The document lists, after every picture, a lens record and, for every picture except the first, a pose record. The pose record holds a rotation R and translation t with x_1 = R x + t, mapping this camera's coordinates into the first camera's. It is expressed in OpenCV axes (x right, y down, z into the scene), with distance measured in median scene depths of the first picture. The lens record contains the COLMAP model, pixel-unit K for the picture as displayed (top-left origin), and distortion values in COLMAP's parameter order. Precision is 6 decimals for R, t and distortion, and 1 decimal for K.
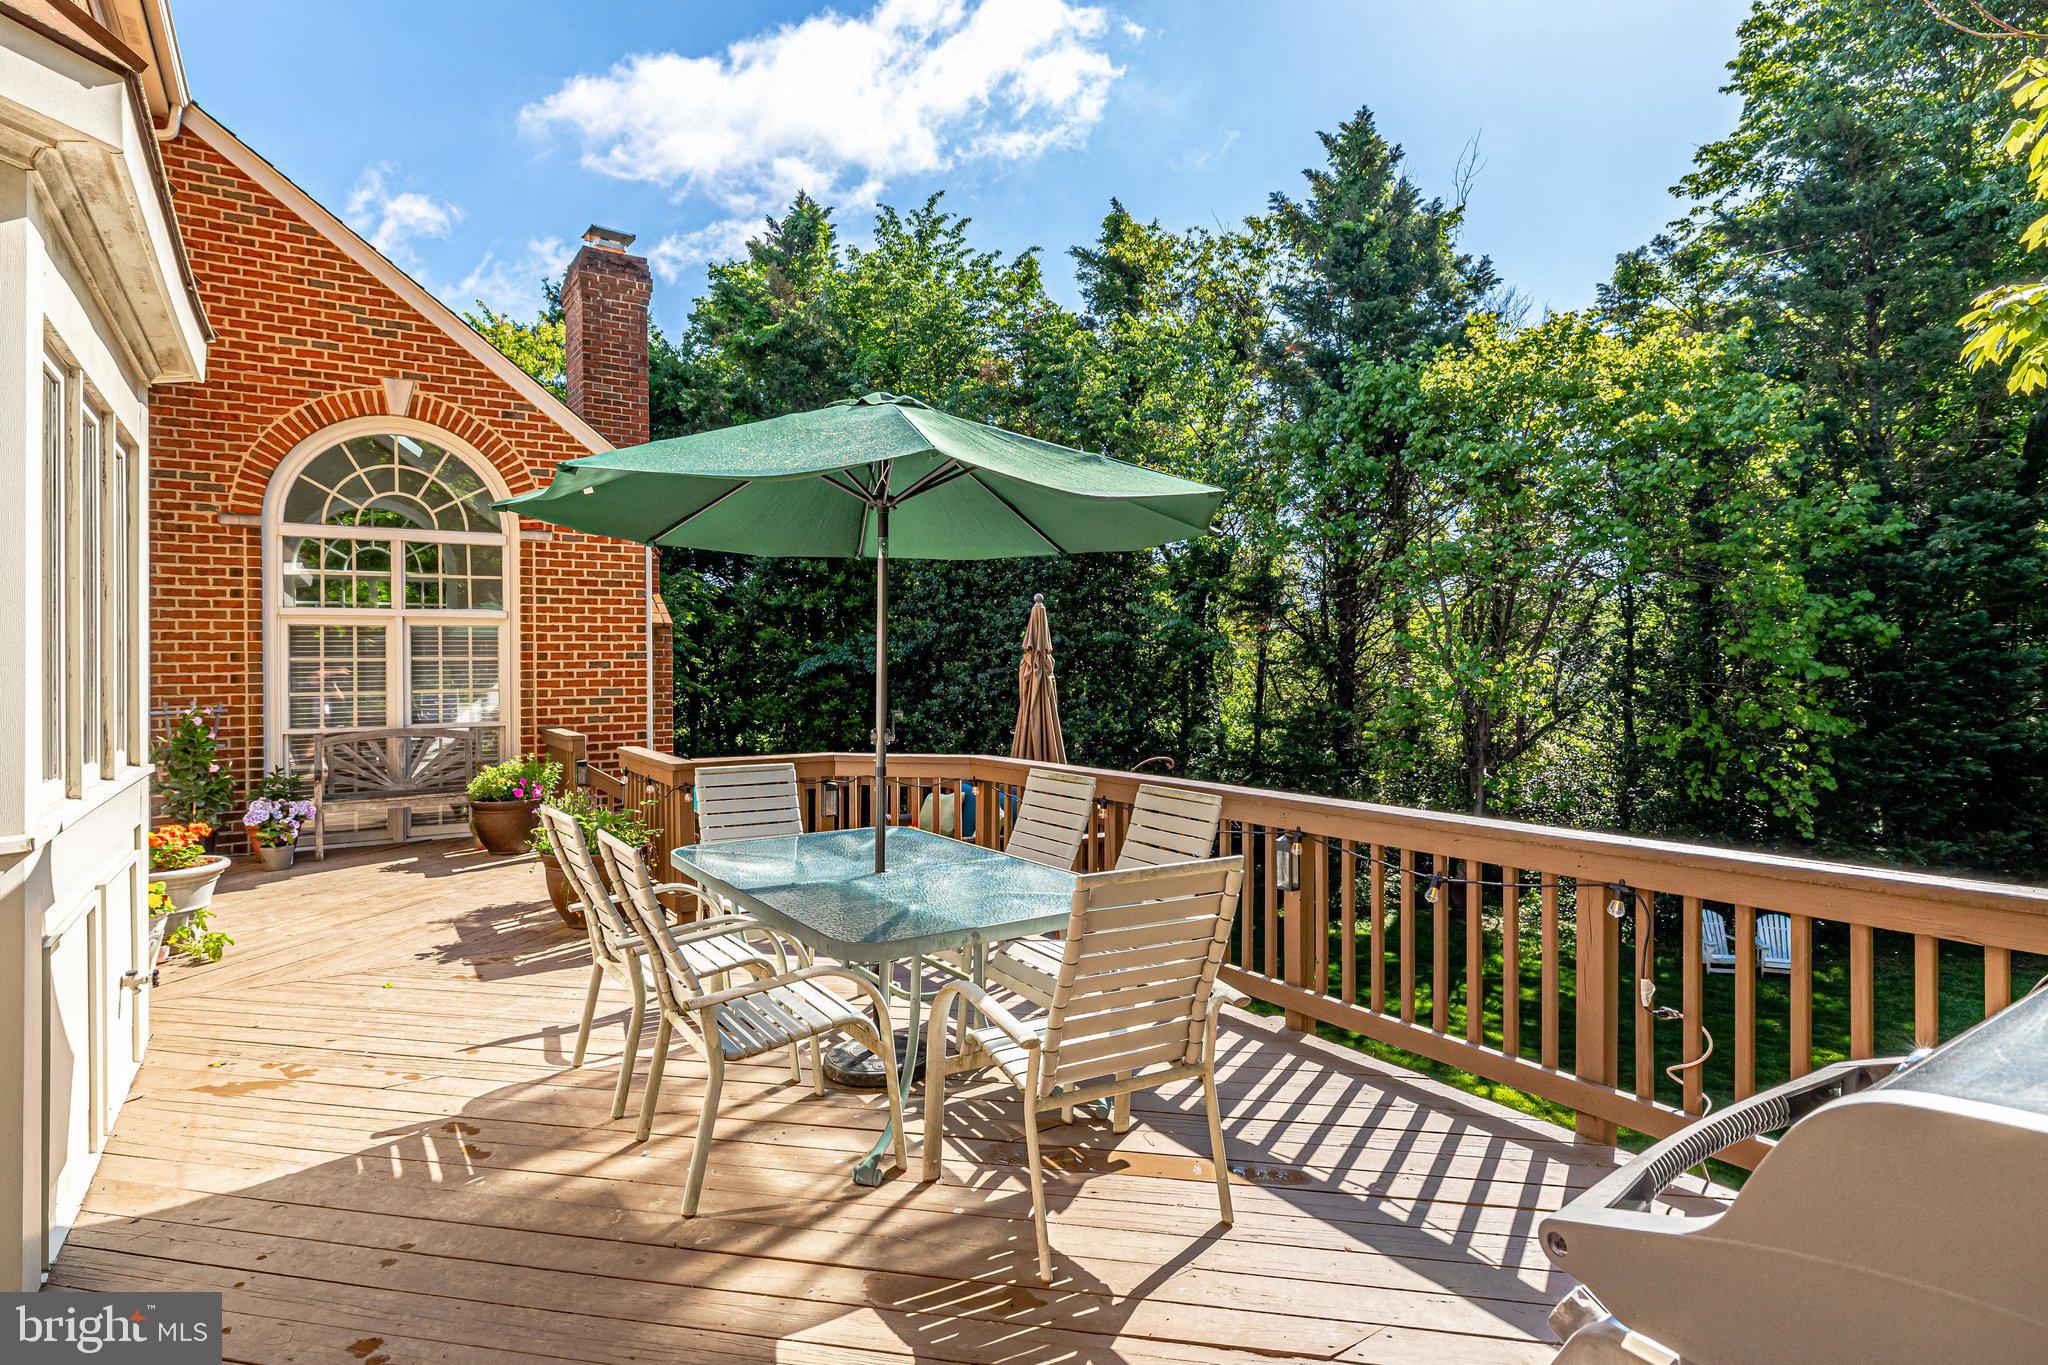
lens RADIAL K [[1033.5, 0, 1011.5], [0, 1033.5, 678.7], [0, 0, 1]] dist [-0.006157, 0.001484]
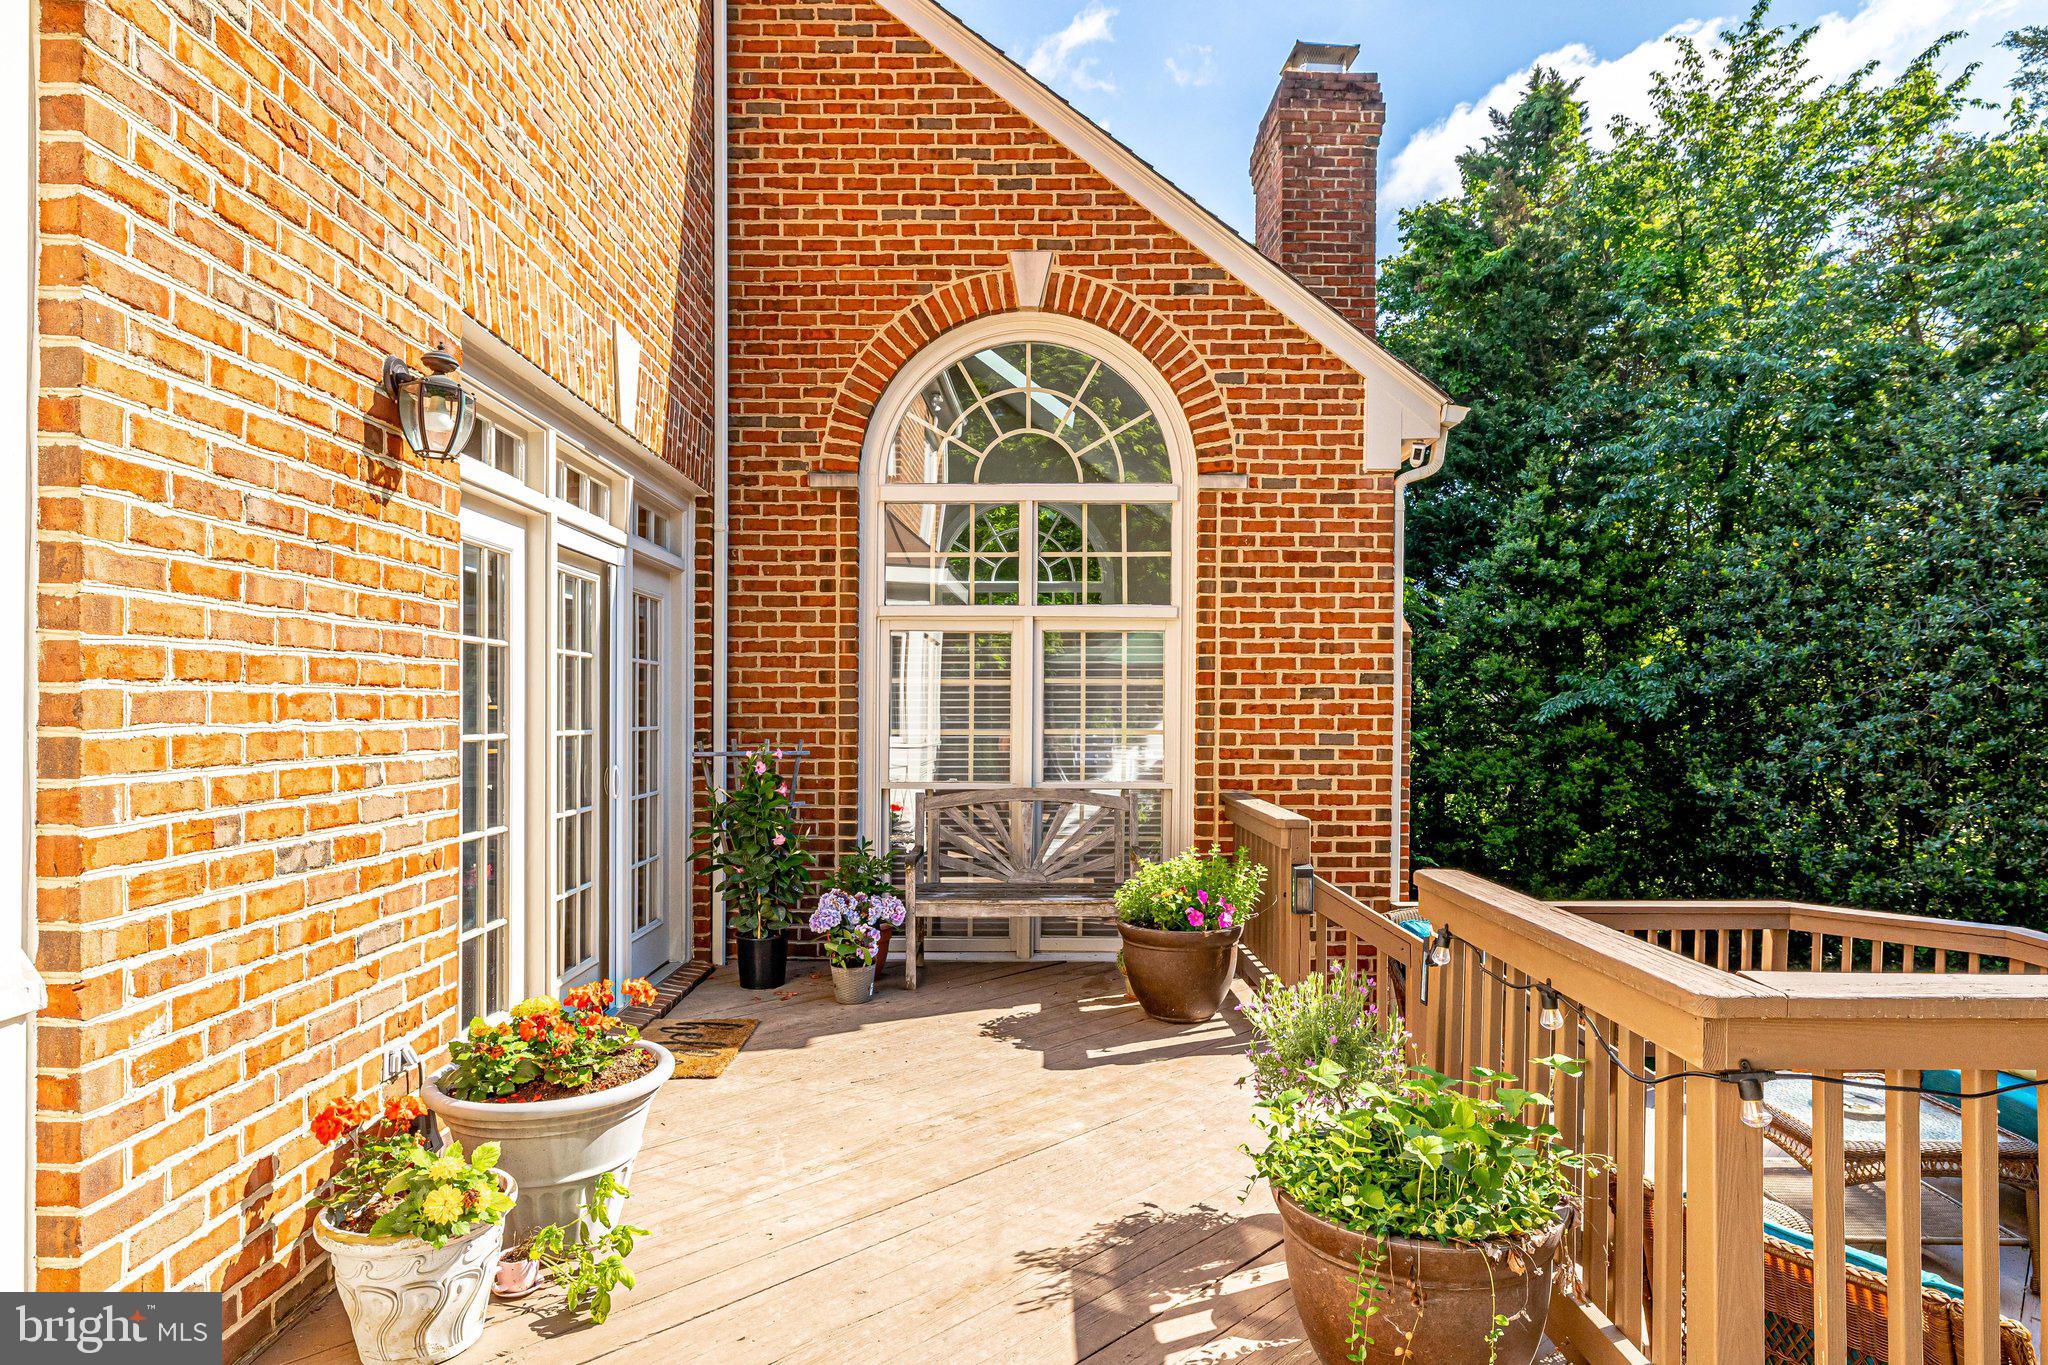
lens RADIAL K [[1135.4, 0, 1024.0], [0, 1135.4, 682.5], [0, 0, 1]] dist [0.001491, -0.000661]
pose [[0.837759, -0.001181, -0.546038, -0.195762], [-0.018607, 0.999355, -0.030709, 0.003767], [0.545723, 0.035887, 0.837197, 0.384082]]
